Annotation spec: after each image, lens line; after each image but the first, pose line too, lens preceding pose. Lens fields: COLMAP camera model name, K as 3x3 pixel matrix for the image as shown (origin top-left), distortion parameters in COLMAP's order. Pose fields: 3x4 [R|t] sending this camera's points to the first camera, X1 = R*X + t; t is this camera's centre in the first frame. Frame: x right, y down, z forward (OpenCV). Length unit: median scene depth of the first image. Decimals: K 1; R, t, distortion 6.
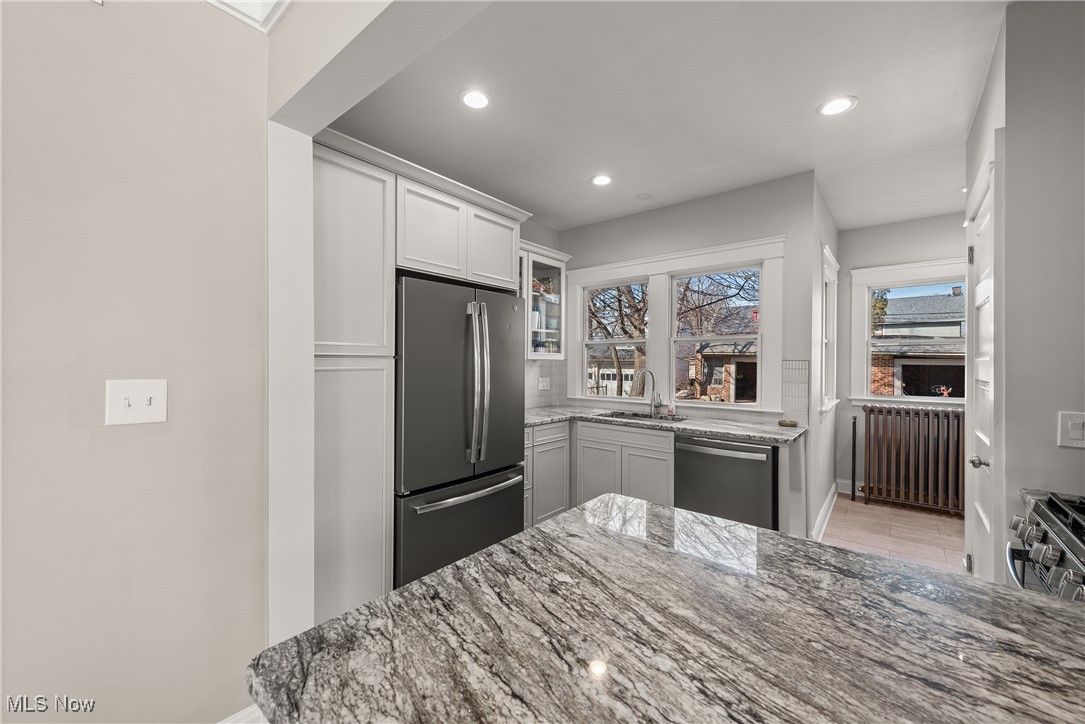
lens RADIAL K [[427.4, 0, 540.0], [0, 427.4, 365.2], [0, 0, 1]] dist [0.011727, -0.000392]
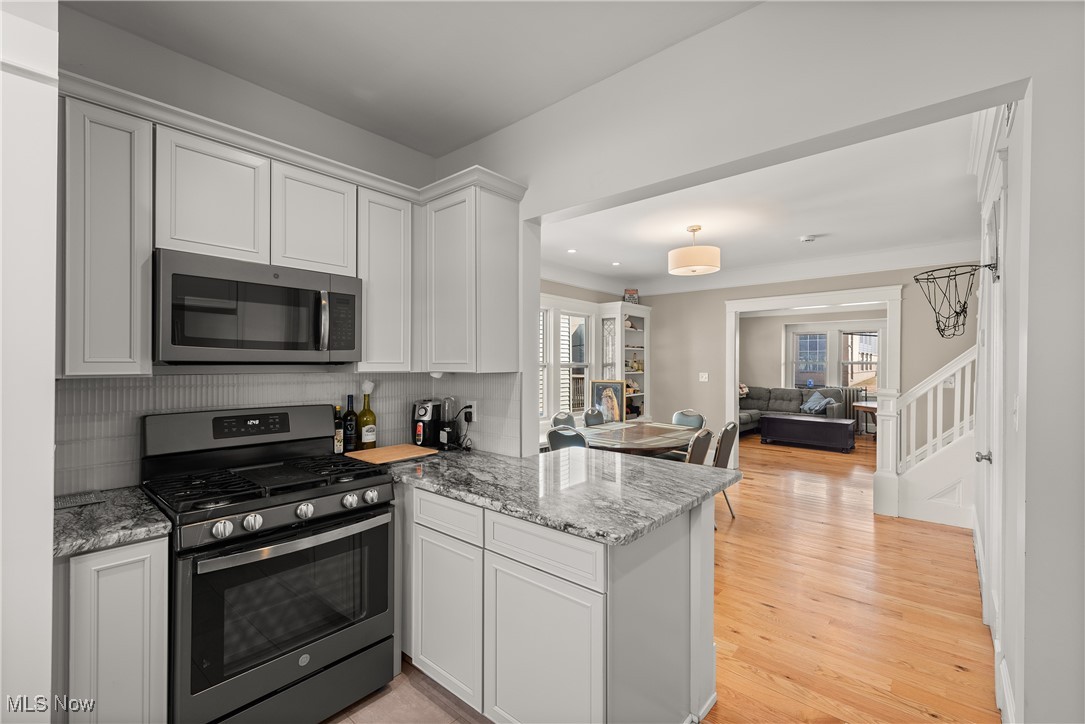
lens RADIAL K [[461.0, 0, 542.5], [0, 461.0, 361.6], [0, 0, 1]] dist [0.003285, 0.000282]
pose [[-0.999785, -0.011706, 0.017109, 0.138444], [-0.011646, 0.999926, 0.003604, -0.018347], [-0.017150, 0.003404, -0.999847, 0.866191]]
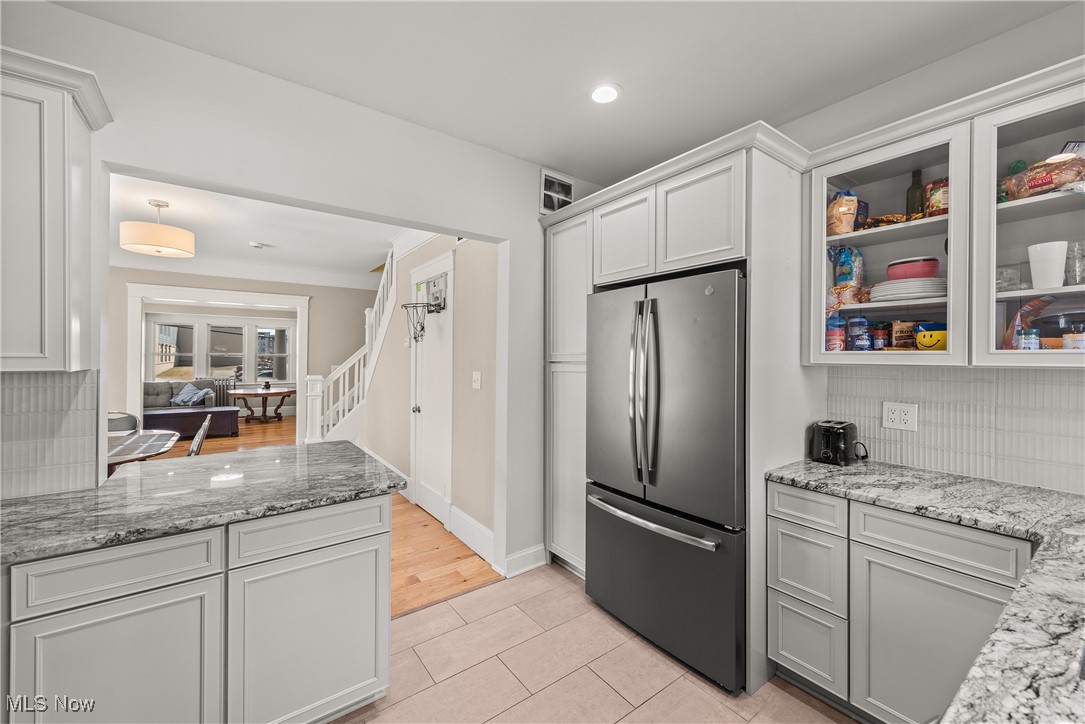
lens RADIAL K [[427.4, 0, 538.2], [0, 427.4, 359.3], [0, 0, 1]] dist [0.011727, -0.000392]
pose [[-0.246194, -0.004910, -0.969208, 0.549815], [-0.013191, 0.999912, -0.001714, -0.016084], [0.969131, 0.012363, -0.246237, 0.744441]]
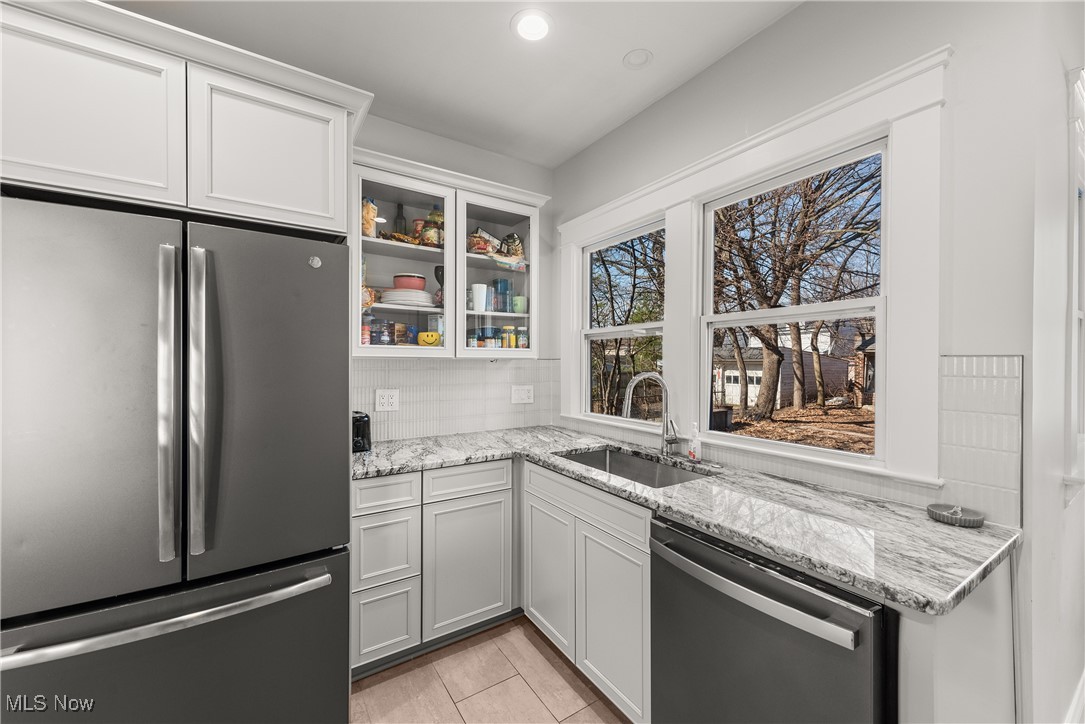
lens RADIAL K [[427.4, 0, 539.4], [0, 427.4, 364.4], [0, 0, 1]] dist [0.011727, -0.000392]
pose [[0.954497, -0.002567, -0.298211, 0.305551], [0.001408, 0.999991, -0.004102, -0.001637], [0.298218, 0.003495, 0.954491, 0.466510]]
